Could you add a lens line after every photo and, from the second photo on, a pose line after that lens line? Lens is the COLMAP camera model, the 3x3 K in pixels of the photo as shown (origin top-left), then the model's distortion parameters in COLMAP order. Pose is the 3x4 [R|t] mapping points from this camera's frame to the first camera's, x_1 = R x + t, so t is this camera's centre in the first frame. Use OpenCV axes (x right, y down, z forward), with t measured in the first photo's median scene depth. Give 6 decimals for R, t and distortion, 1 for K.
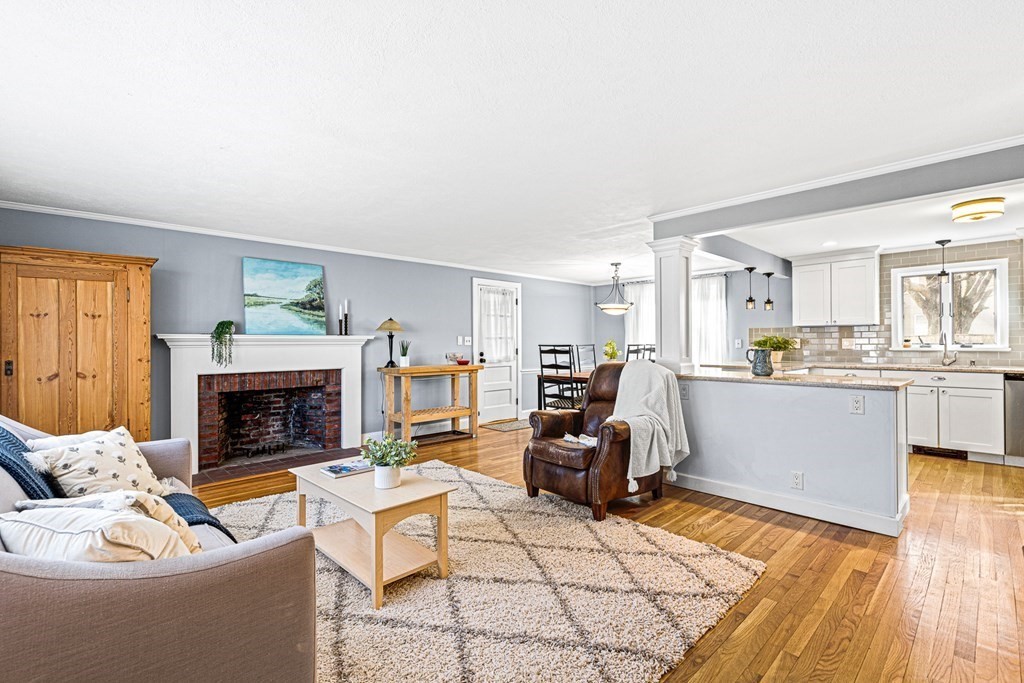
lens RADIAL K [[466.8, 0, 508.8], [0, 466.8, 340.0], [0, 0, 1]] dist [-0.006169, 0.002869]
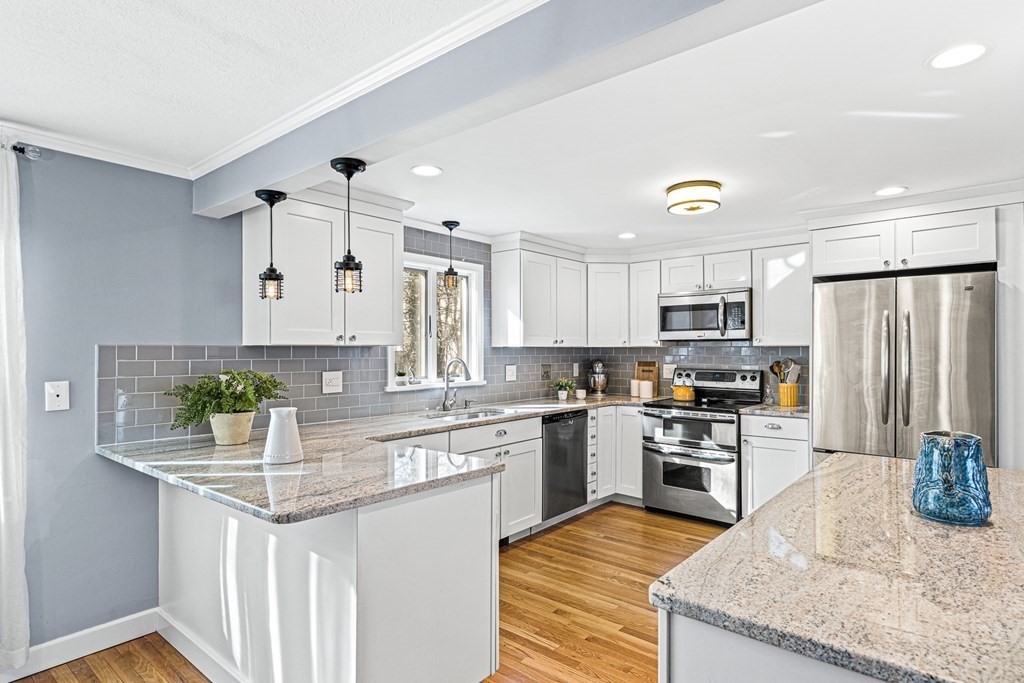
lens RADIAL K [[552.2, 0, 515.3], [0, 552.2, 347.3], [0, 0, 1]] dist [0.003798, 0.001049]
pose [[-0.118429, 0.010303, 0.992909, 0.135883], [-0.002955, 0.999938, -0.010728, -0.026100], [-0.992958, -0.004205, -0.118391, 0.961020]]
